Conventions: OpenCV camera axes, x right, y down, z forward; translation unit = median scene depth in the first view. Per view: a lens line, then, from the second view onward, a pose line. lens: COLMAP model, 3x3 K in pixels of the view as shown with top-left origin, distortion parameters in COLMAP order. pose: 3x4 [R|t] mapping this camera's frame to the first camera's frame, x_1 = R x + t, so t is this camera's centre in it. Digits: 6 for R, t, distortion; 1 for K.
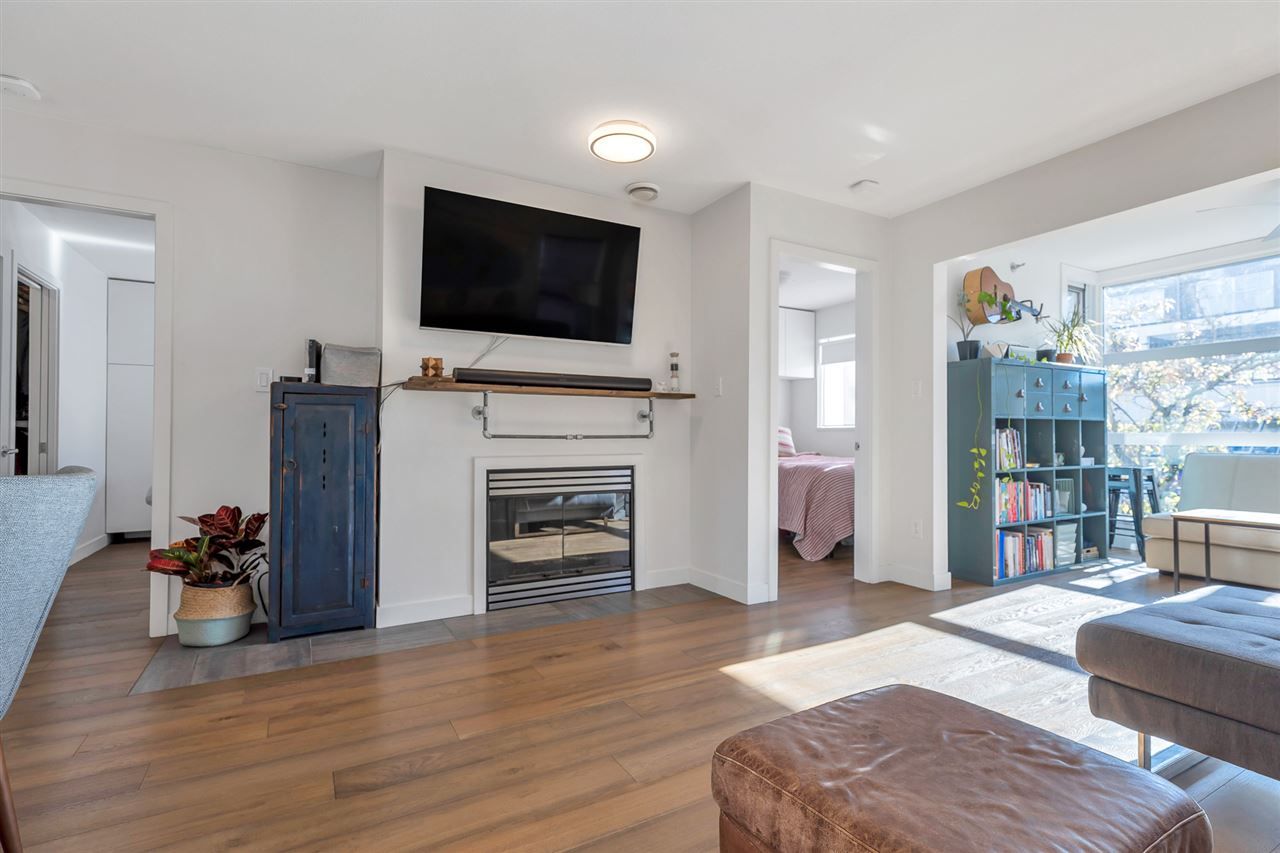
lens RADIAL K [[592.0, 0, 635.3], [0, 592.0, 430.2], [0, 0, 1]] dist [0.000112, -0.000641]
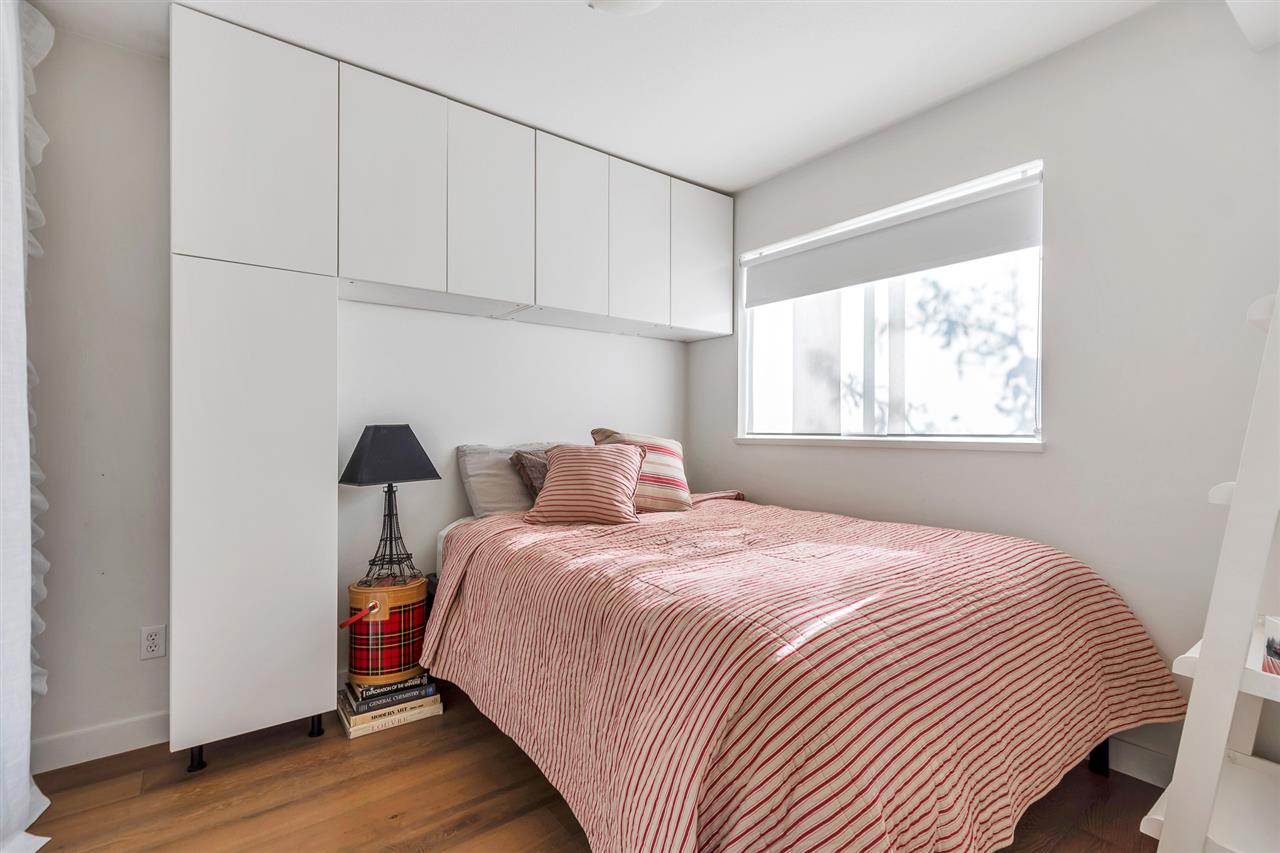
lens RADIAL K [[573.4, 0, 638.1], [0, 573.4, 427.7], [0, 0, 1]] dist [0.003037, 0.000266]
pose [[0.989825, 0.005471, 0.142182, 0.272655], [-0.007327, 0.999895, 0.012530, -0.030066], [-0.142098, -0.013445, 0.989761, 0.927316]]
